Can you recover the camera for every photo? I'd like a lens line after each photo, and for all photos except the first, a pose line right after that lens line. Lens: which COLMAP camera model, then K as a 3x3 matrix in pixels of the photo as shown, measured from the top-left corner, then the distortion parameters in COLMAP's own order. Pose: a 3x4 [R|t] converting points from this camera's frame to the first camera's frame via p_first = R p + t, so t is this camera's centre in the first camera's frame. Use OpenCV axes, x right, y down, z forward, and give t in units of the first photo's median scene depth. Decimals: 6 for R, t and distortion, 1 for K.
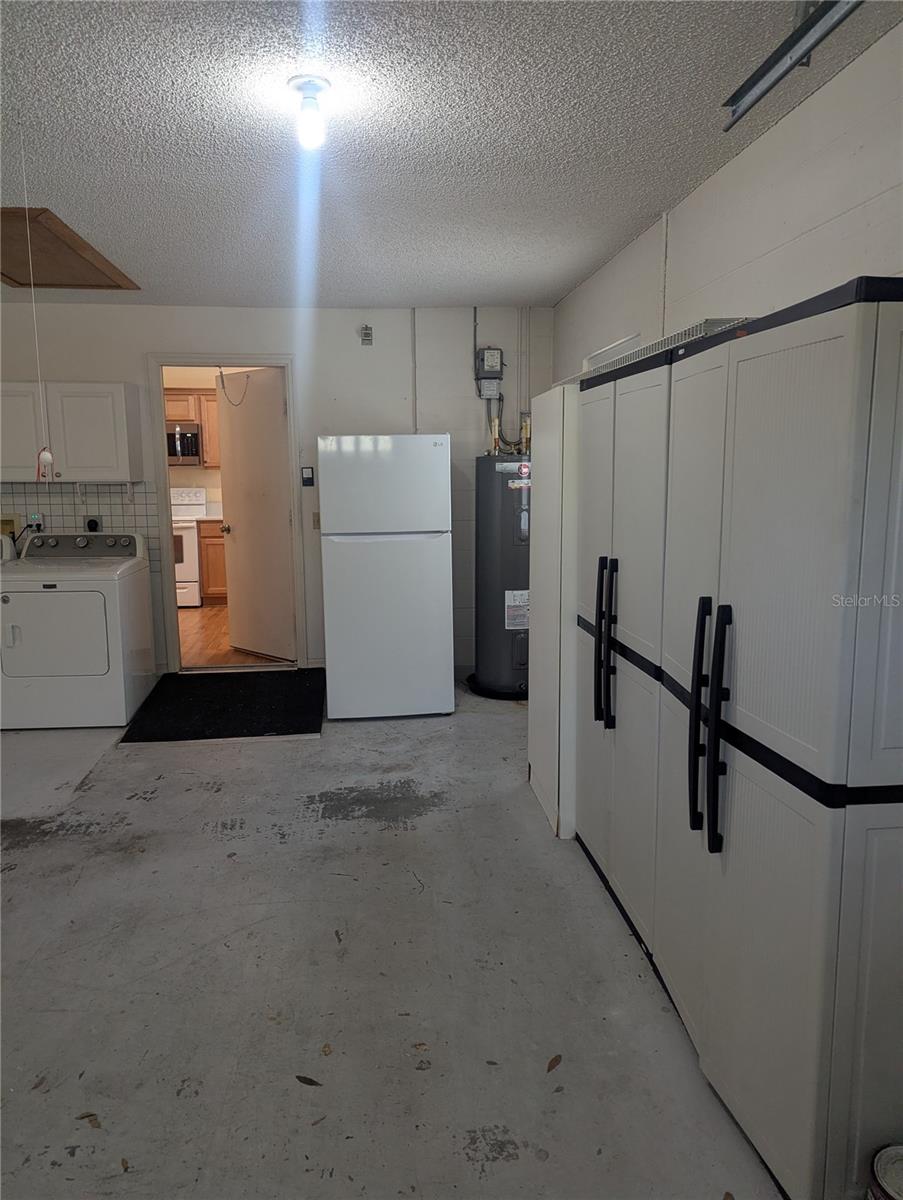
lens RADIAL K [[839.6, 0, 449.3], [0, 839.6, 594.6], [0, 0, 1]] dist [0.066374, -0.053111]
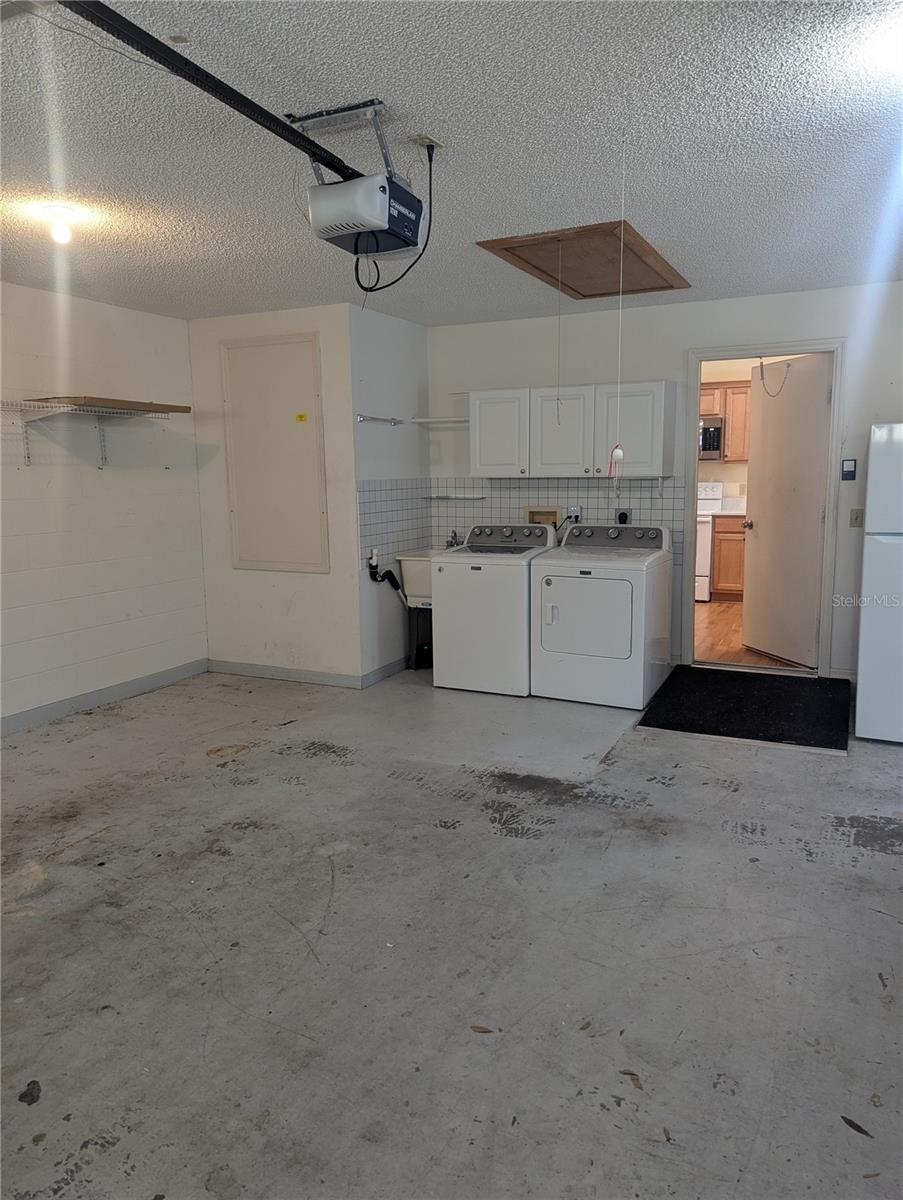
lens RADIAL K [[839.6, 0, 456.6], [0, 839.6, 600.1], [0, 0, 1]] dist [0.066374, -0.053111]
pose [[0.850014, 0.078724, -0.520845, -0.052339], [-0.072192, 0.996850, 0.032853, 0.002023], [0.521790, 0.009675, 0.853019, -0.011468]]
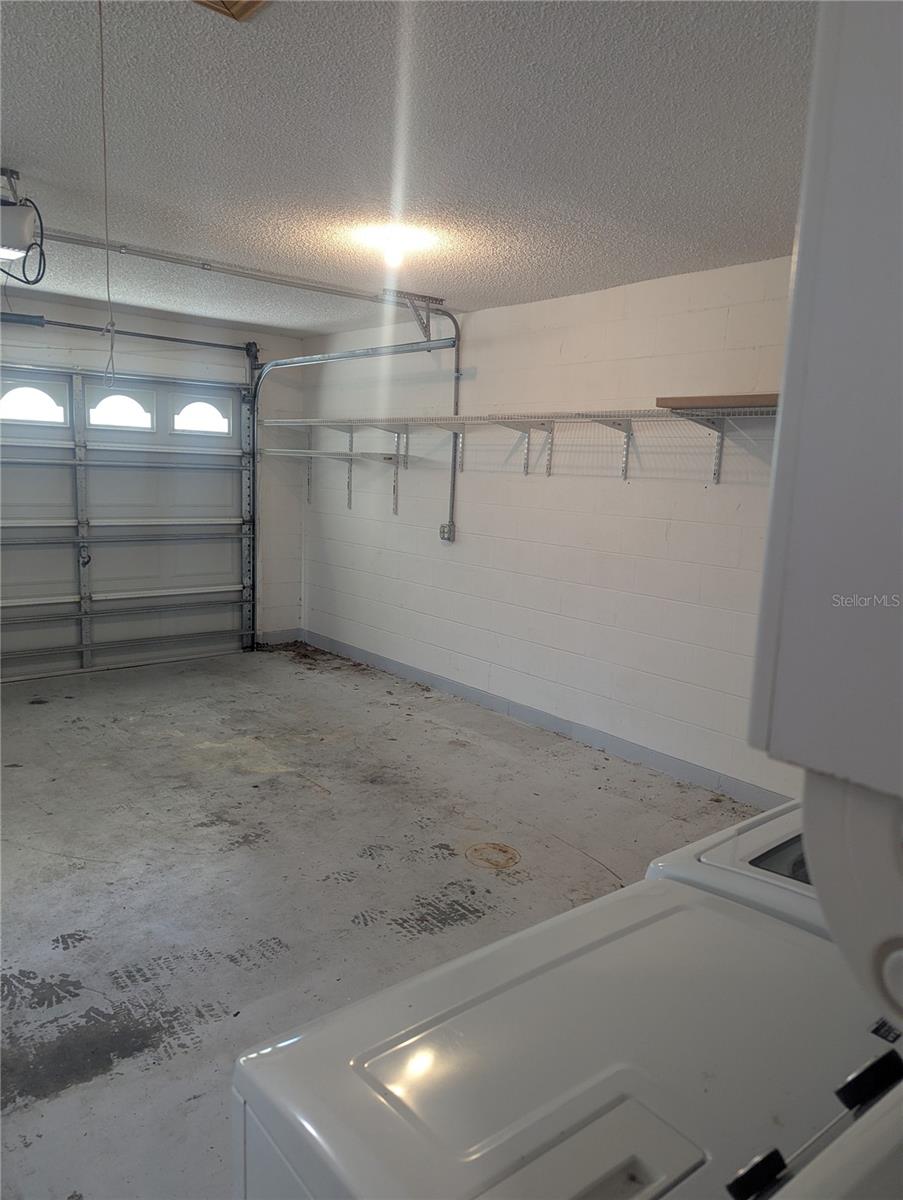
lens RADIAL K [[839.6, 0, 461.6], [0, 839.6, 596.0], [0, 0, 1]] dist [0.066374, -0.053111]
pose [[-0.822023, 0.062146, -0.566054, -0.387970], [-0.117588, 0.954080, 0.275508, -0.219250], [0.557182, 0.293035, -0.776968, 1.358905]]
